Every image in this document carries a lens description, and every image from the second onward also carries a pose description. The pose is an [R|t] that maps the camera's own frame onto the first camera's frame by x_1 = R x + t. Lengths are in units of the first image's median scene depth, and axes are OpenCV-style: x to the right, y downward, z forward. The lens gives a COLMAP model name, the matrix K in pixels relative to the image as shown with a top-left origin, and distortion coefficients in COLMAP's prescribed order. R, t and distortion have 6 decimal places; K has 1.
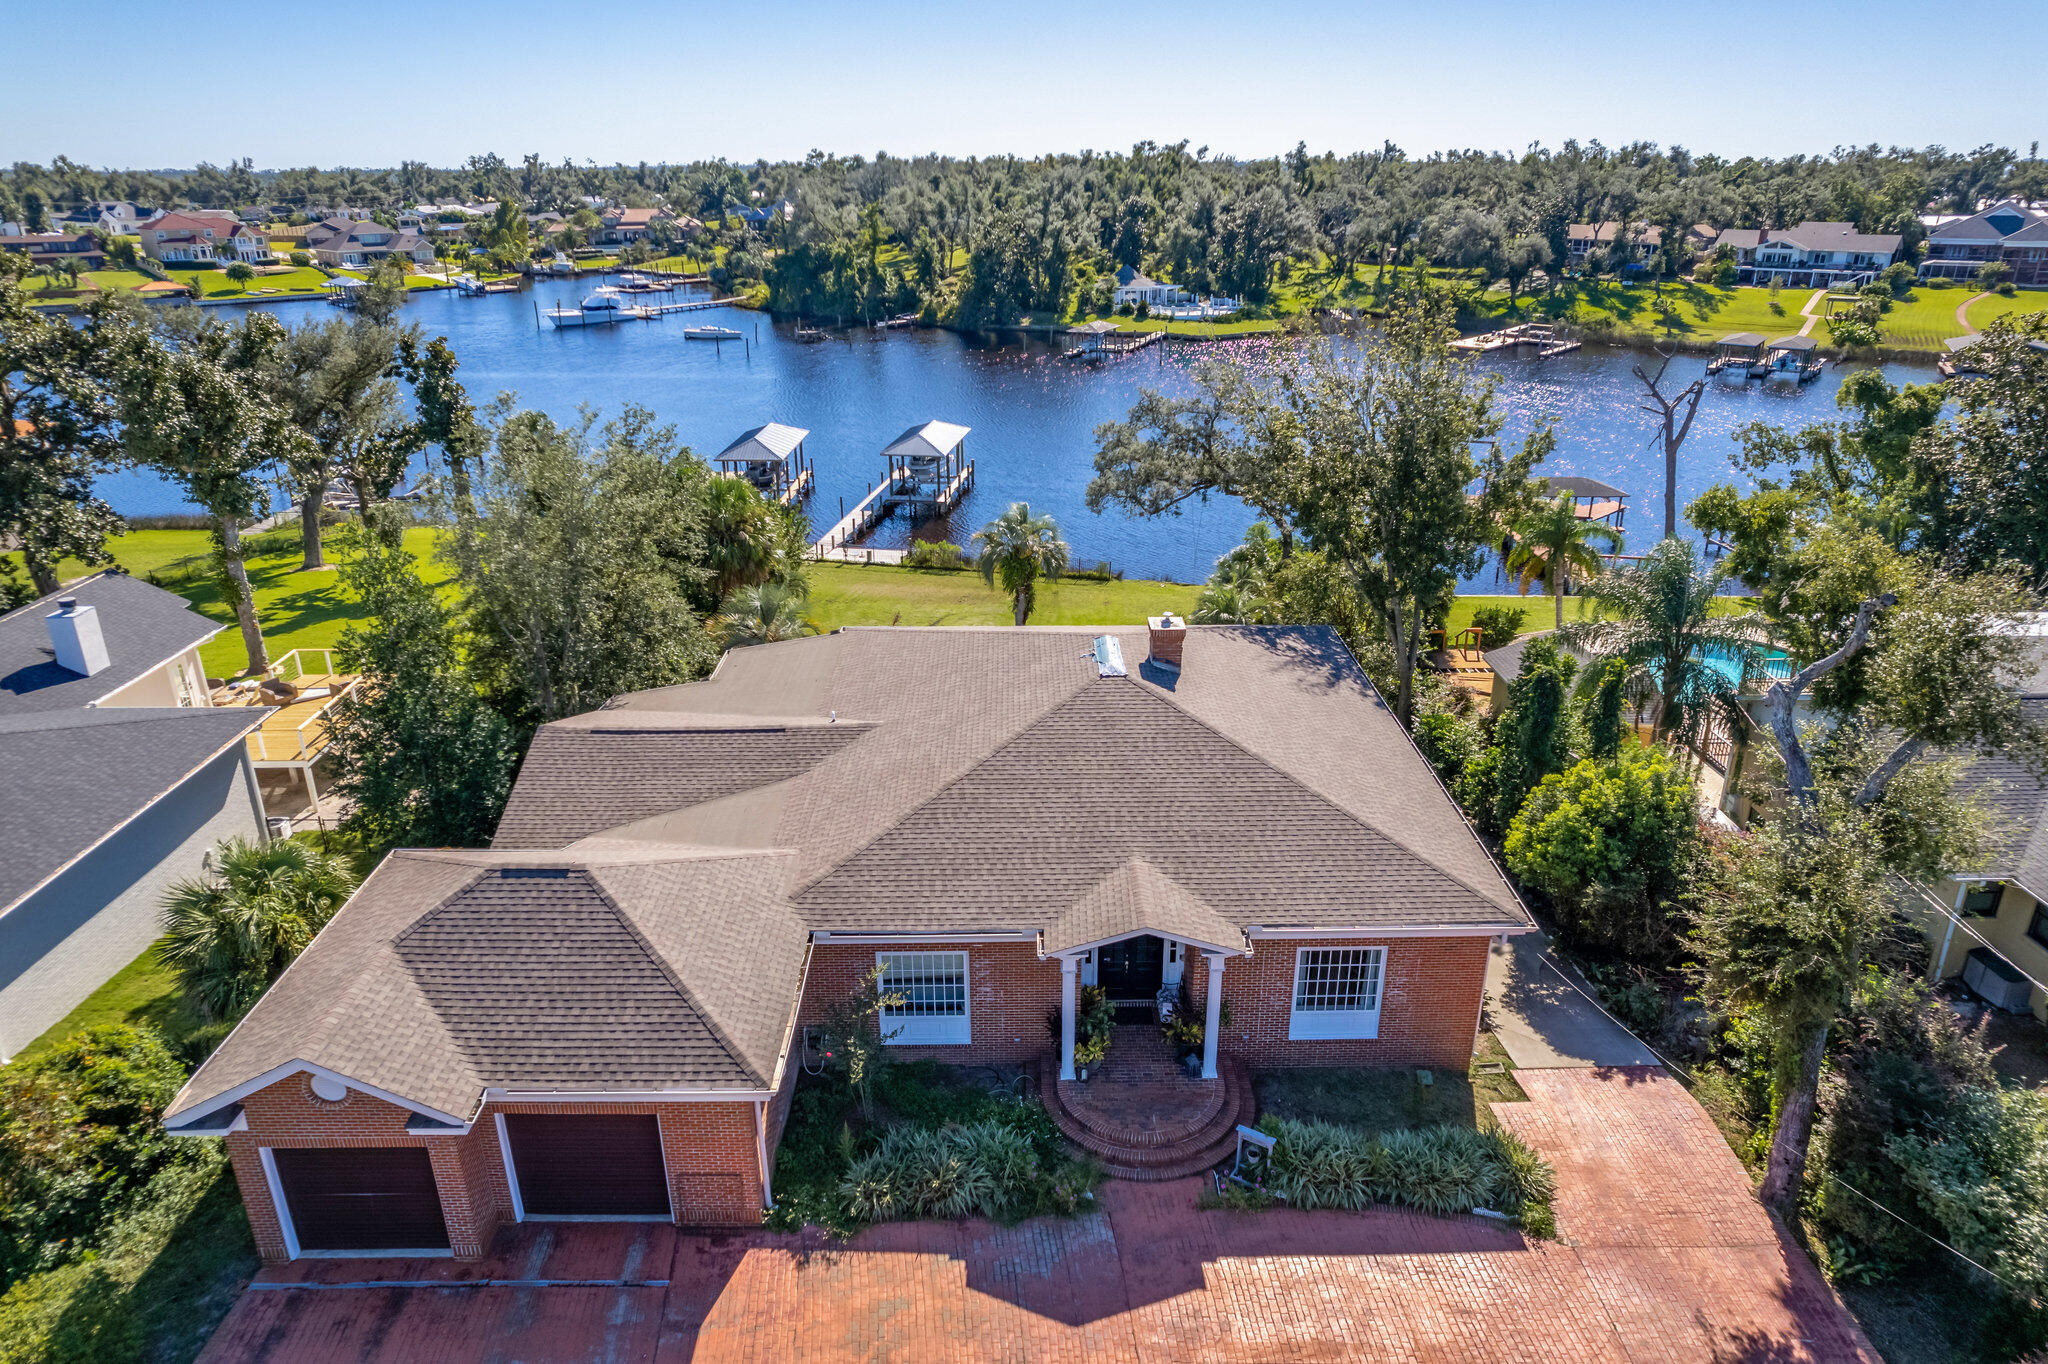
lens RADIAL K [[1310.0, 0, 1028.5], [0, 1310.0, 676.2], [0, 0, 1]] dist [-0.068314, 0.060701]
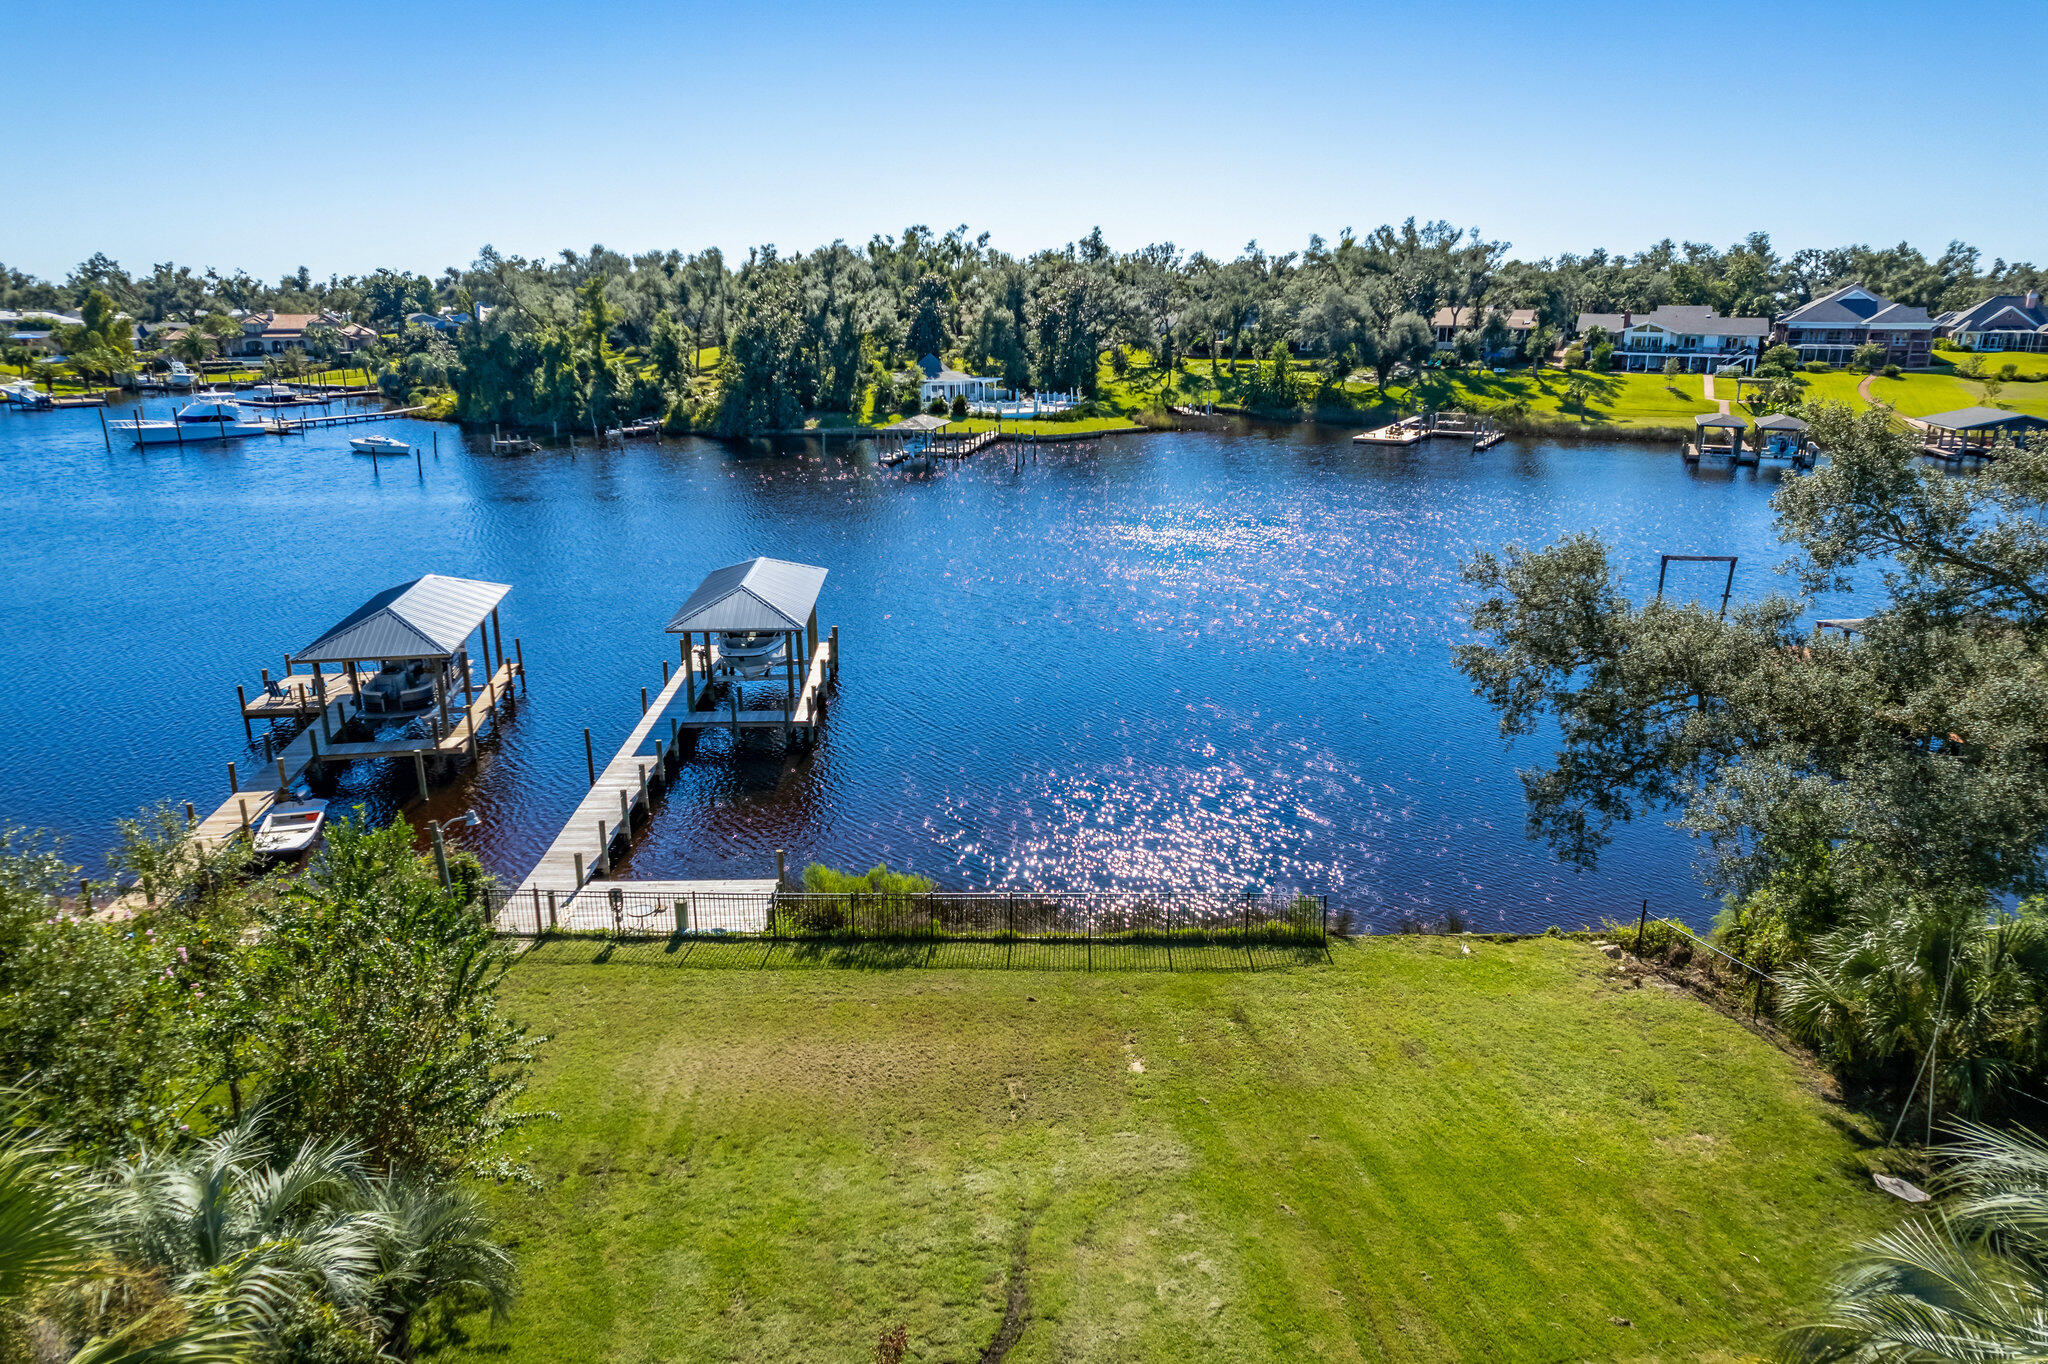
lens RADIAL K [[1310.0, 0, 1041.5], [0, 1310.0, 687.0], [0, 0, 1]] dist [-0.068314, 0.060701]
pose [[0.976391, -0.057326, 0.208263, -0.035587], [0.075249, 0.994016, -0.079176, -0.045221], [-0.202478, 0.092979, 0.974863, 0.226826]]
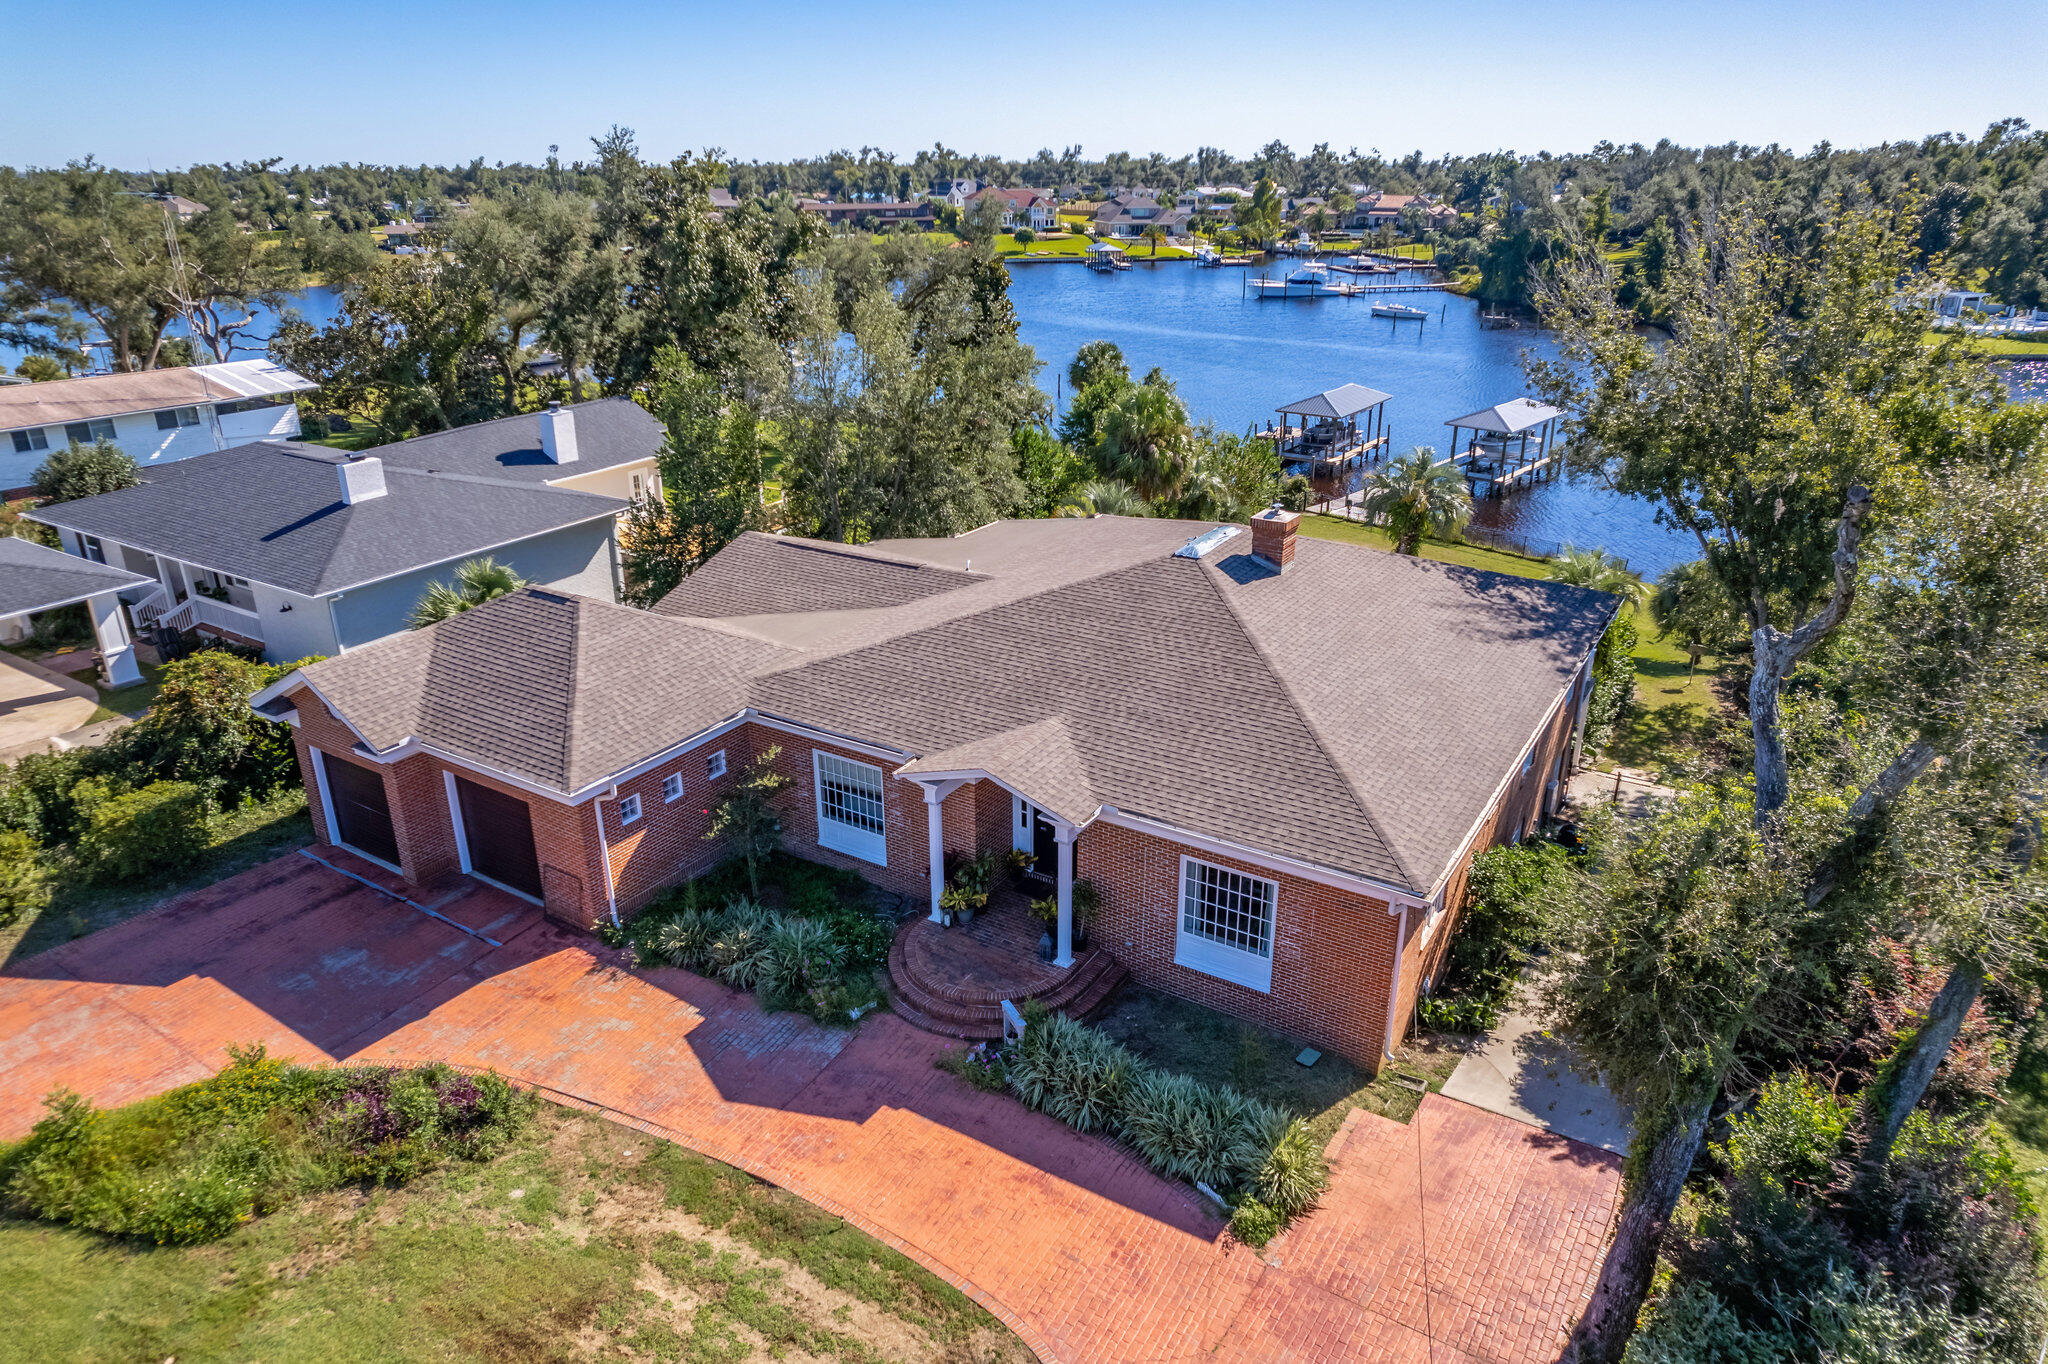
lens RADIAL K [[1310.0, 0, 1025.8], [0, 1310.0, 677.4], [0, 0, 1]] dist [-0.068314, 0.060701]
pose [[0.840692, 0.200676, -0.502958, 0.063170], [-0.199764, 0.978220, 0.056397, 0.007507], [0.503321, 0.053060, 0.862469, 0.021925]]
